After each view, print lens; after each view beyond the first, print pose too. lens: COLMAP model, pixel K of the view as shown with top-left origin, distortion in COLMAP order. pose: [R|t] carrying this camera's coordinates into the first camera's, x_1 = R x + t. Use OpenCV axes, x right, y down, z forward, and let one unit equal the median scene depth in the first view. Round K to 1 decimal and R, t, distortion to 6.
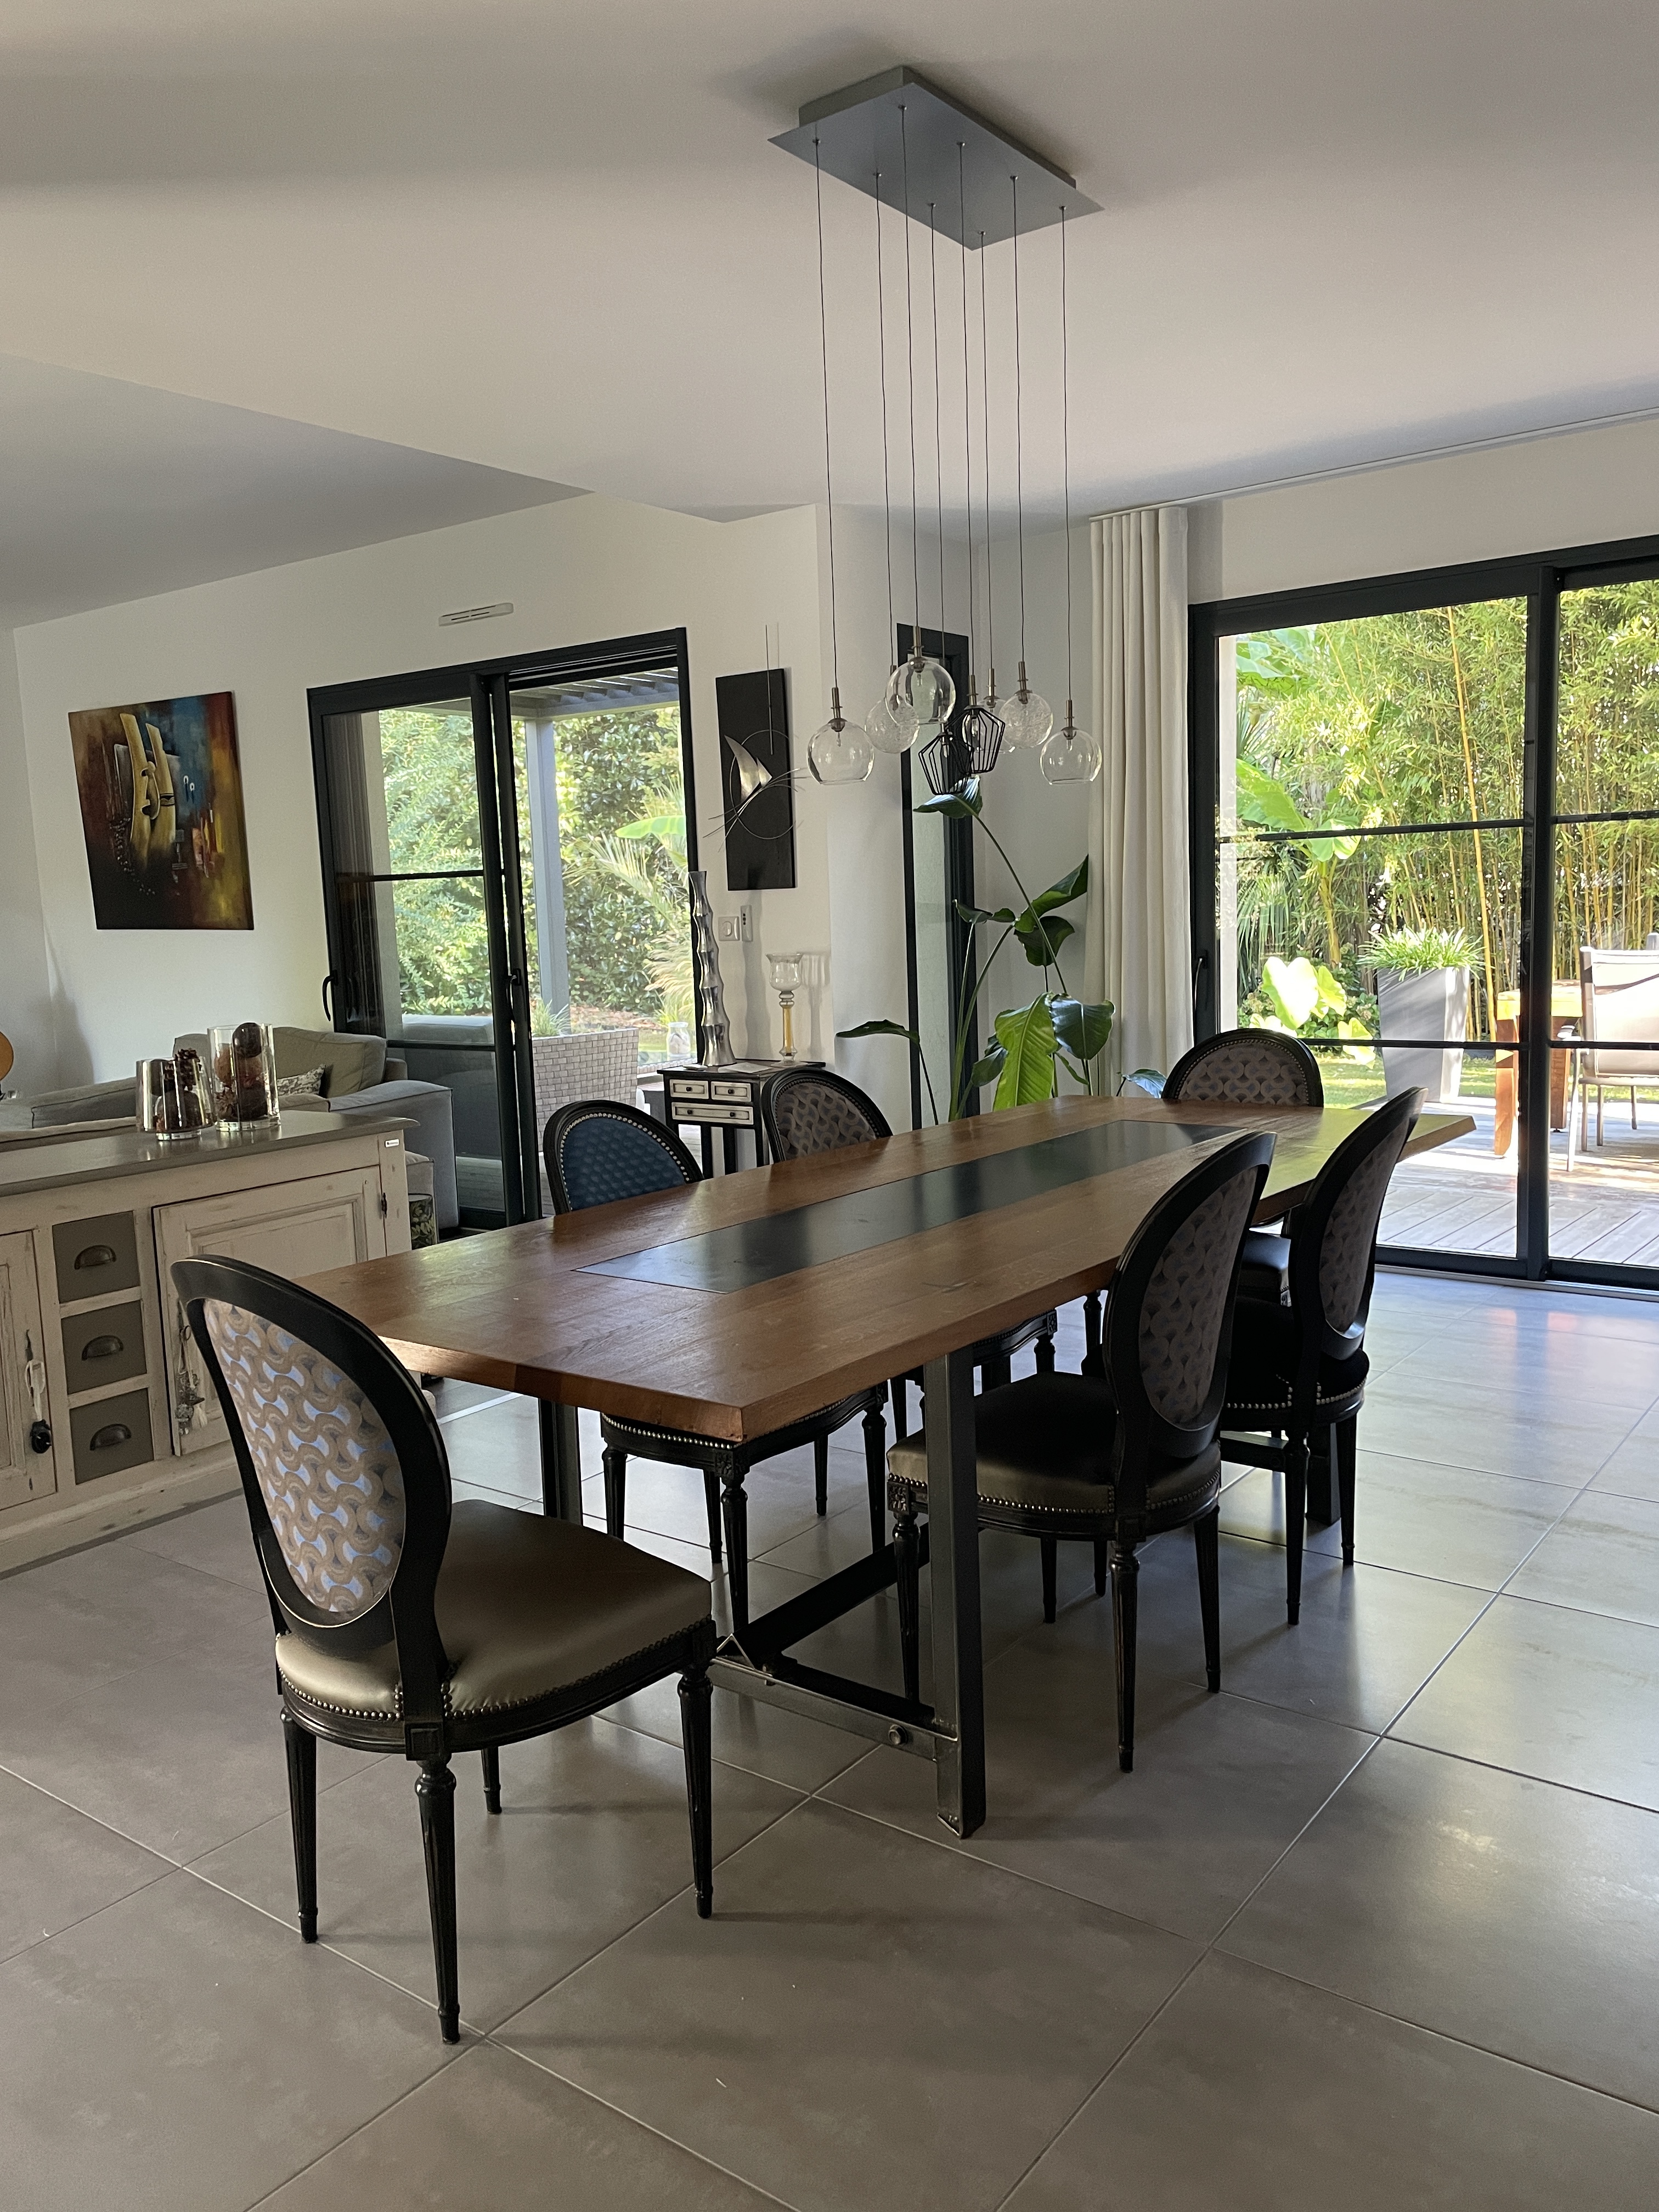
lens RADIAL K [[1674.1, 0, 844.1], [0, 1674.1, 1099.1], [0, 0, 1]] dist [0.090814, -0.114142]
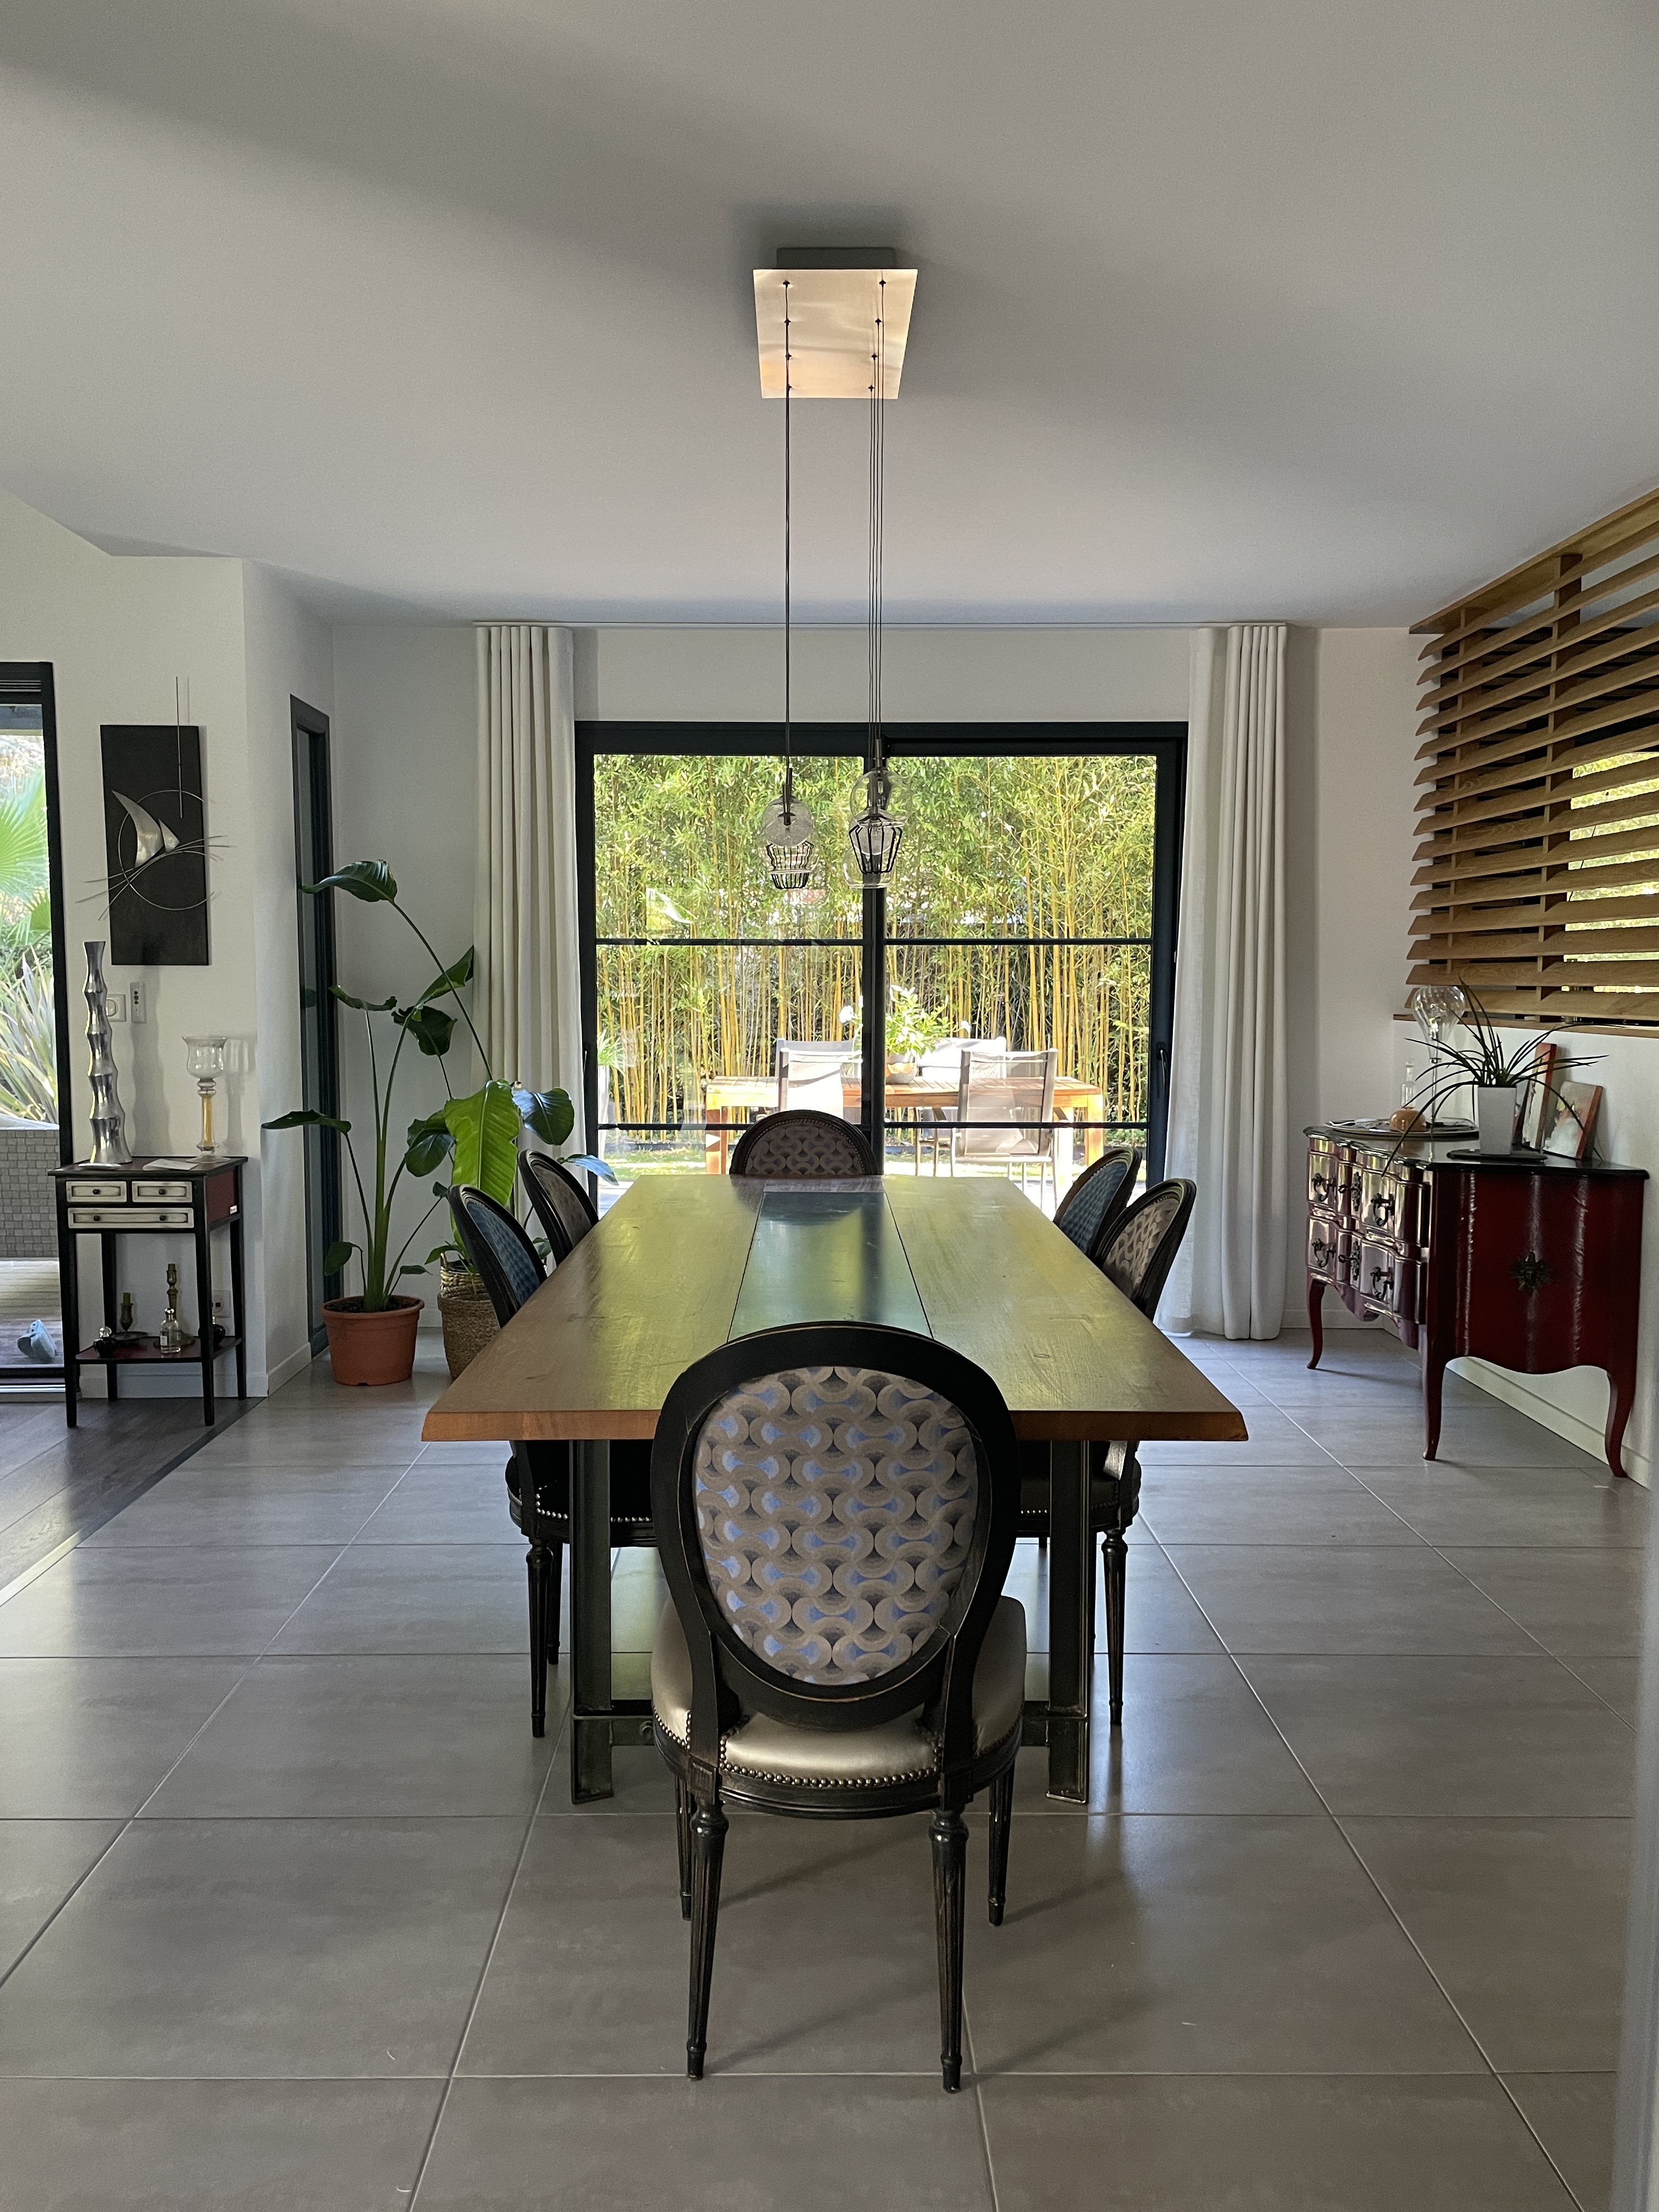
lens RADIAL K [[1674.1, 0, 844.1], [0, 1674.1, 1099.1], [0, 0, 1]] dist [0.090814, -0.114142]
pose [[0.787002, -0.003890, 0.616938, -0.452992], [0.042437, 0.997953, -0.047842, 0.006330], [-0.615489, 0.063833, 0.785556, 0.105448]]
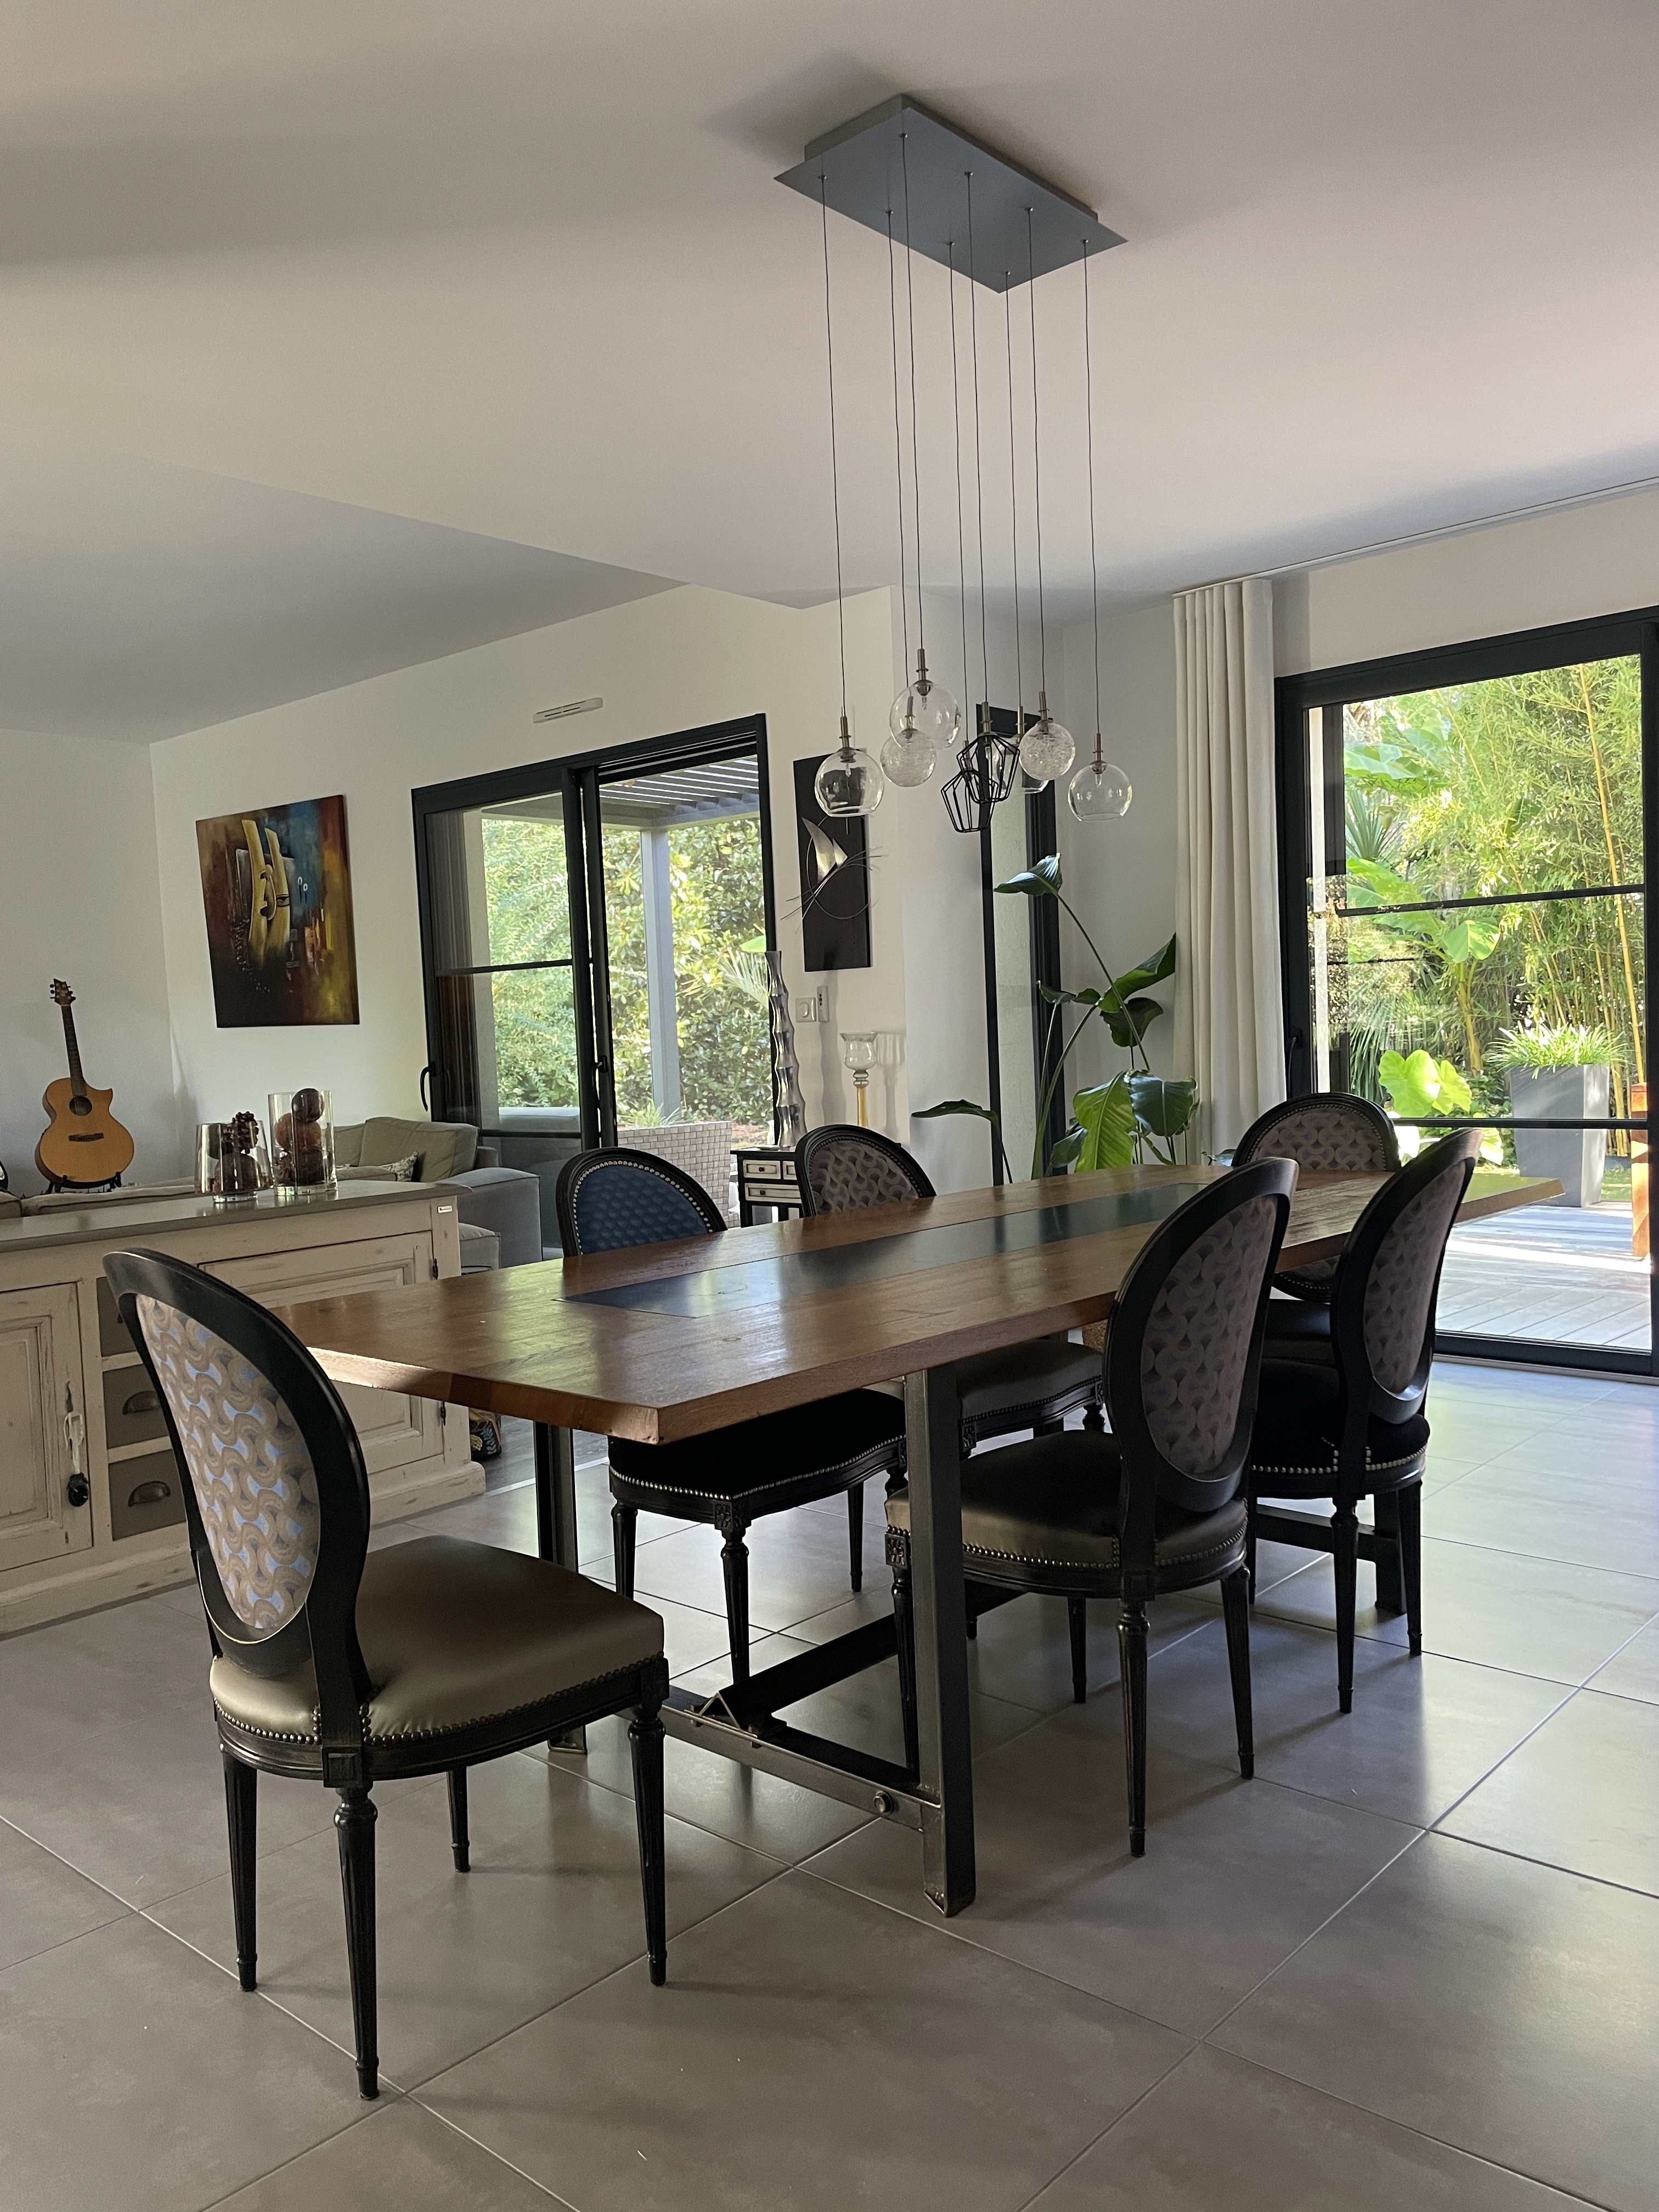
lens RADIAL K [[1676.8, 0, 828.1], [0, 1676.8, 1114.9], [0, 0, 1]] dist [0.095364, -0.122470]
pose [[0.995530, -0.000967, -0.094443, 0.055149], [-0.005181, 0.997883, -0.064829, 0.035810], [0.094306, 0.065029, 0.993417, 0.026258]]
